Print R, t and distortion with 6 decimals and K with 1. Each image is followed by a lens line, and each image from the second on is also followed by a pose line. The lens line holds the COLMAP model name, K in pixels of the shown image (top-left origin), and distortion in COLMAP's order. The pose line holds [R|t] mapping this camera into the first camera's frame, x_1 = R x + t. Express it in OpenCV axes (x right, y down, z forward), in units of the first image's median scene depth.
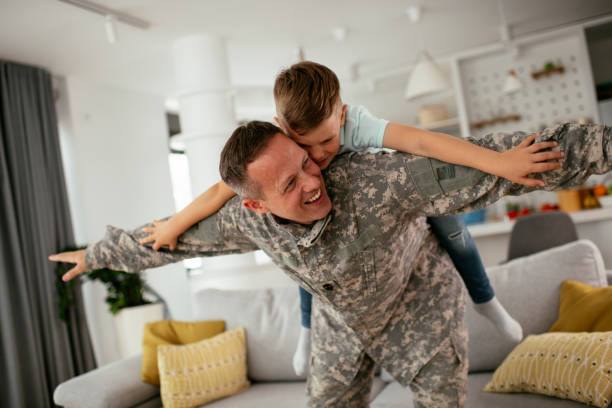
lens RADIAL K [[622.5, 0, 309.4], [0, 622.5, 205.3], [0, 0, 1]] dist [-0.062736, 0.000000]
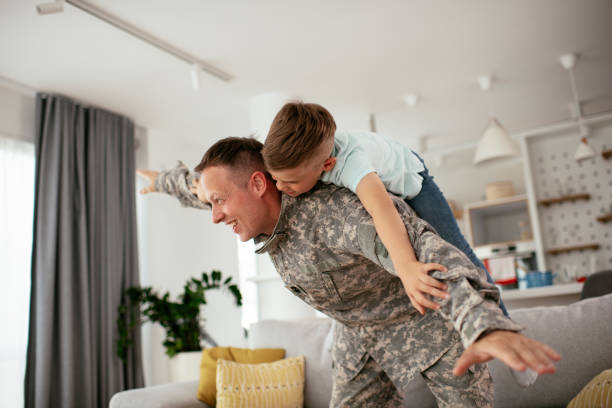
lens RADIAL K [[622.5, 0, 306.7], [0, 622.5, 201.8], [0, 0, 1]] dist [-0.062736, 0.000000]
pose [[0.993212, 0.056050, -0.101924, -0.010874], [-0.071677, 0.985029, -0.156783, 0.082630], [0.091611, 0.163025, 0.982360, -0.003063]]
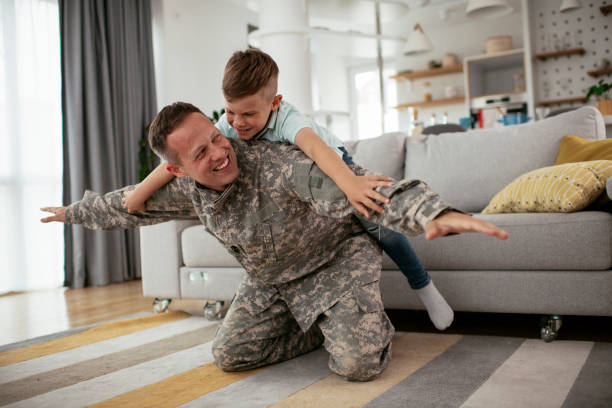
lens RADIAL K [[622.5, 0, 305.0], [0, 622.5, 205.4], [0, 0, 1]] dist [-0.062736, 0.000000]
pose [[0.987292, 0.099136, -0.124201, 0.055872], [-0.091299, 0.993548, 0.067288, 0.137097], [0.130070, -0.055094, 0.989973, -0.130468]]
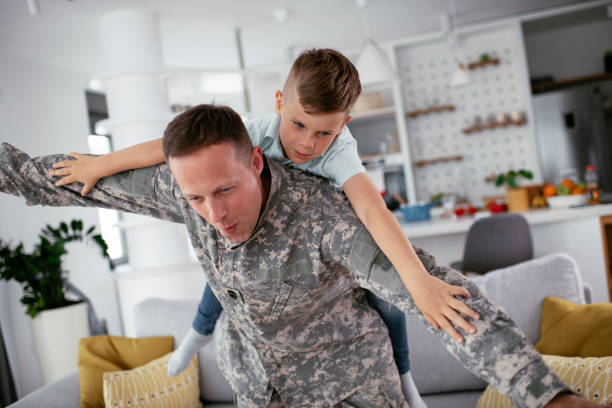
lens RADIAL K [[622.5, 0, 310.4], [0, 622.5, 203.6], [0, 0, 1]] dist [-0.062736, 0.000000]
pose [[0.988700, 0.010491, 0.149540, -0.058638], [-0.015853, 0.999272, 0.034713, -0.031714], [-0.149067, -0.036691, 0.988146, 0.069036]]
